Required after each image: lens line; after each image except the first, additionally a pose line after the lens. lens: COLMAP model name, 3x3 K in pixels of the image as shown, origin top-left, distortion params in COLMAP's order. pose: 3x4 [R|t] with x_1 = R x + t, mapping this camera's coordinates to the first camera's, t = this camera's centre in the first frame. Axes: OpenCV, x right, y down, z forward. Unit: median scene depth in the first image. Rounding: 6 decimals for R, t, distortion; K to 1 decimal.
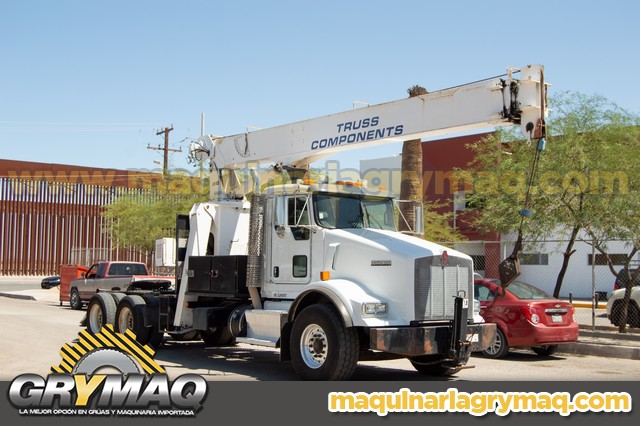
lens RADIAL K [[872.8, 0, 320.0], [0, 872.8, 213.0], [0, 0, 1]] dist [-0.024941, -0.016858]
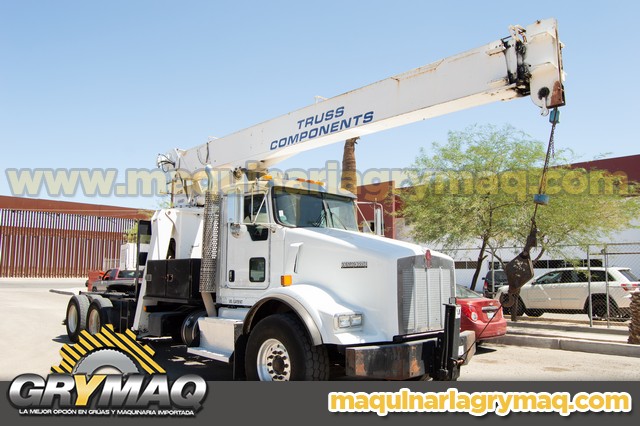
lens RADIAL K [[506.5, 0, 320.0], [0, 506.5, 213.0], [0, 0, 1]] dist [-0.086892, 0.018845]
pose [[0.995829, 0.003857, 0.091159, -0.006116], [0.001069, 0.998544, -0.053935, 0.029912], [-0.091234, 0.053808, 0.994375, 0.458064]]
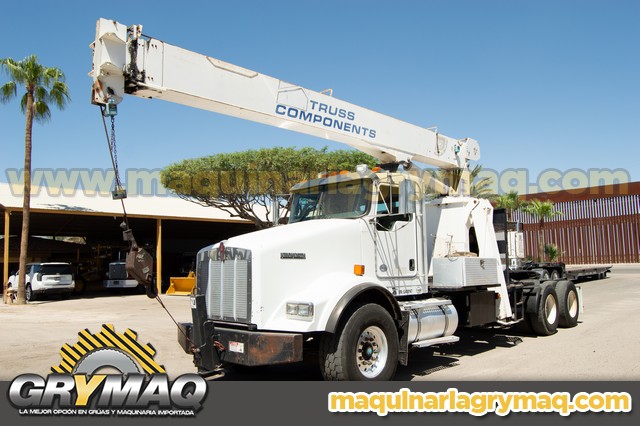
lens RADIAL K [[506.5, 0, 320.0], [0, 506.5, 213.0], [0, 0, 1]] dist [-0.086892, 0.018845]
pose [[-0.133254, 0.091178, 0.986879, -0.497208], [-0.043937, 0.994237, -0.097790, 0.067914], [-0.990108, -0.056391, -0.128480, 1.068591]]
